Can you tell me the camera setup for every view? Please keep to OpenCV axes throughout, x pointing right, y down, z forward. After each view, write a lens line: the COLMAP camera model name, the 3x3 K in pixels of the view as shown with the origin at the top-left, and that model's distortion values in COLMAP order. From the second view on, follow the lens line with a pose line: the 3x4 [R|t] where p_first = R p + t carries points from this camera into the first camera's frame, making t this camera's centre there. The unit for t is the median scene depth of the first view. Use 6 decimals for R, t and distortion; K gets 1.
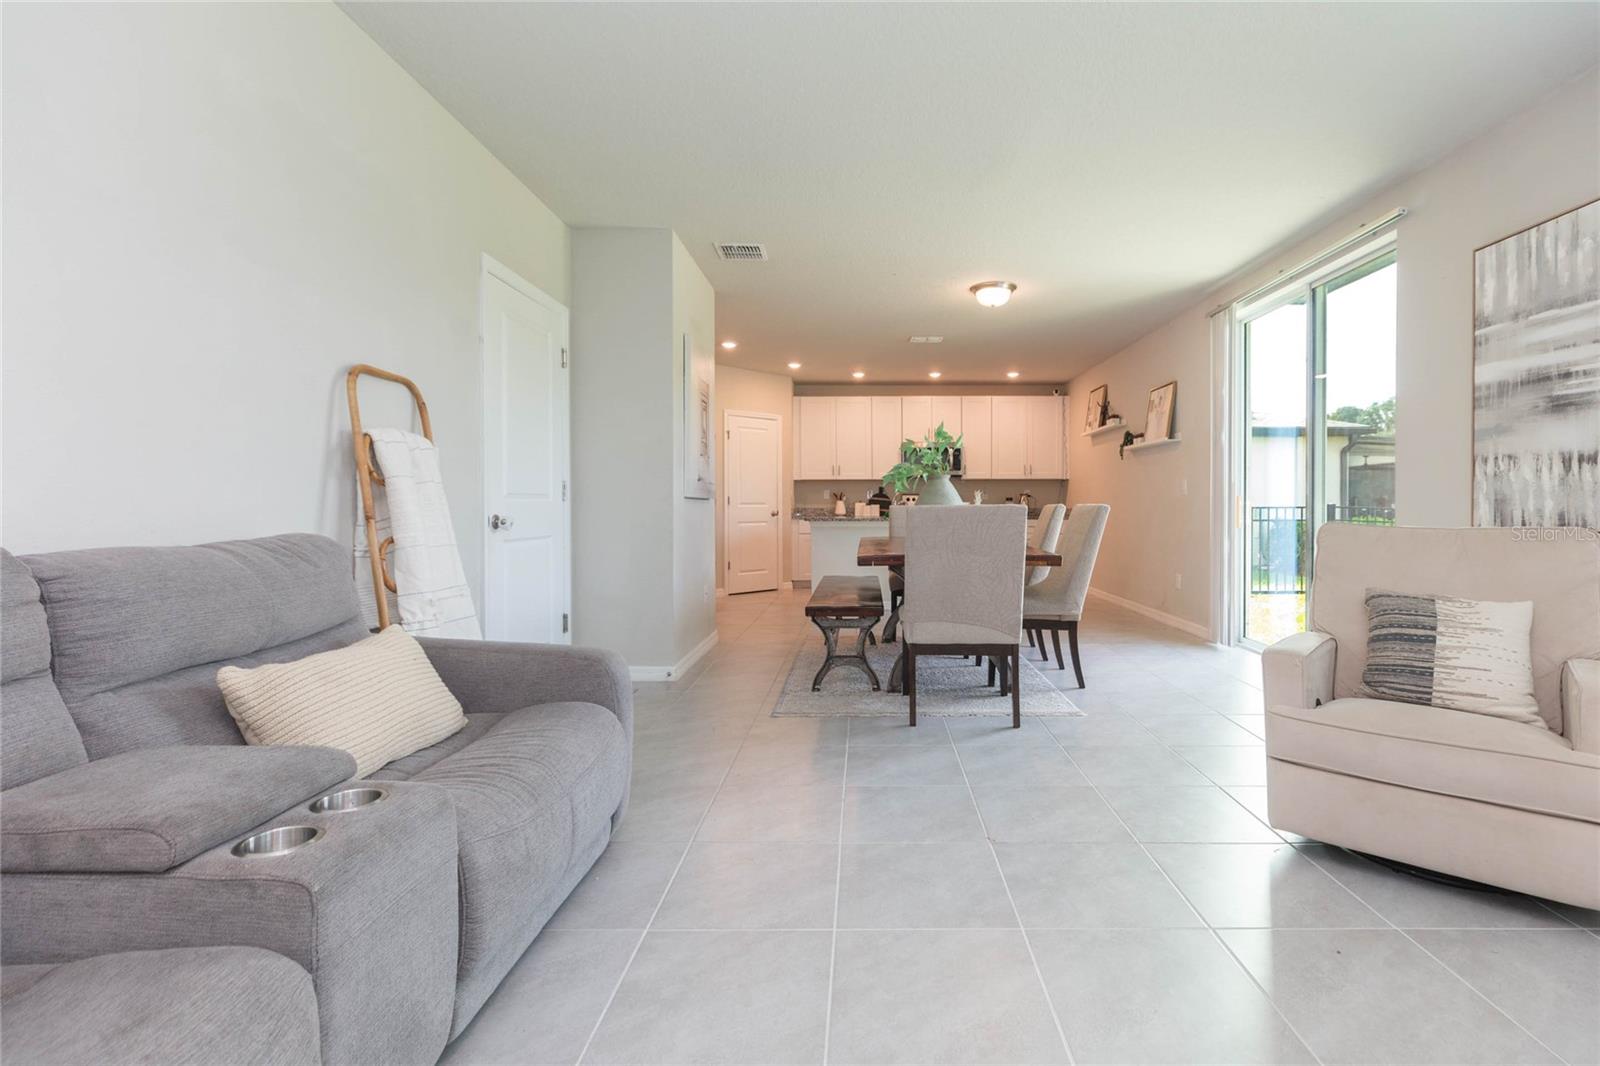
lens RADIAL K [[733.4, 0, 866.6], [0, 733.4, 504.9], [0, 0, 1]] dist [0.001093, -0.000472]
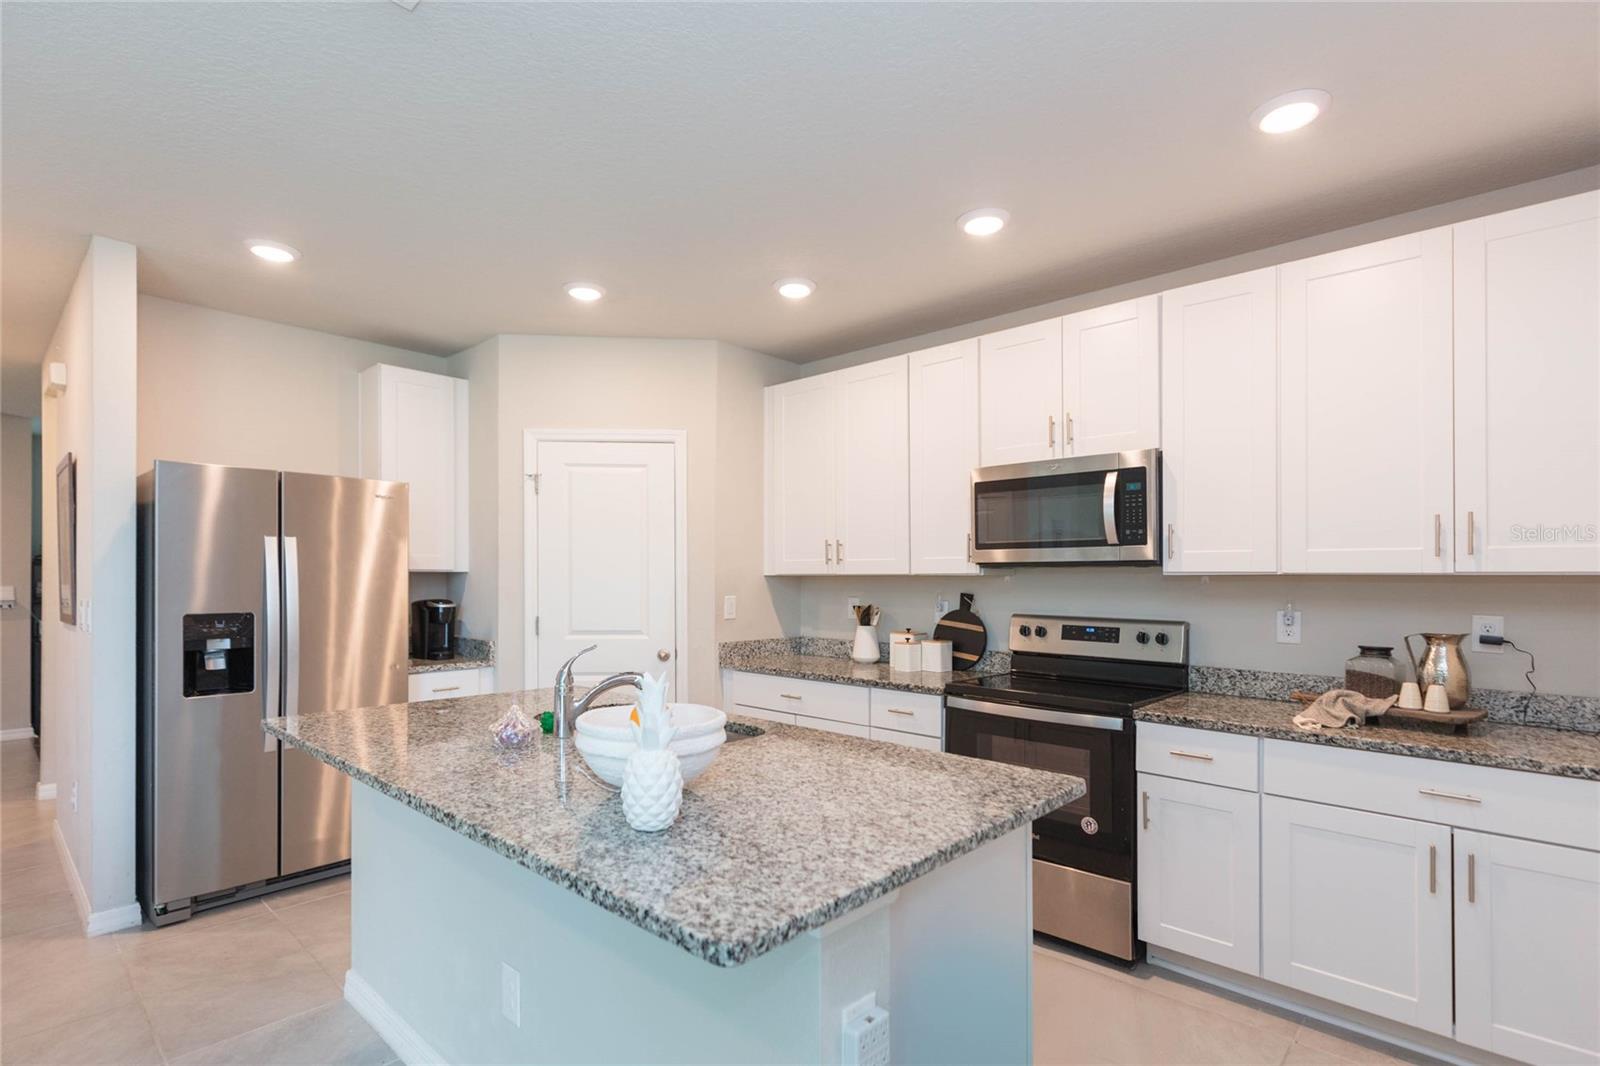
lens RADIAL K [[766.4, 0, 801.7], [0, 766.4, 548.1], [0, 0, 1]] dist [0.000049, -0.000334]
pose [[0.732420, -0.022473, -0.680482, 0.712817], [-0.004076, 0.999292, -0.037389, -0.102499], [0.680841, 0.030158, 0.731810, 2.078942]]
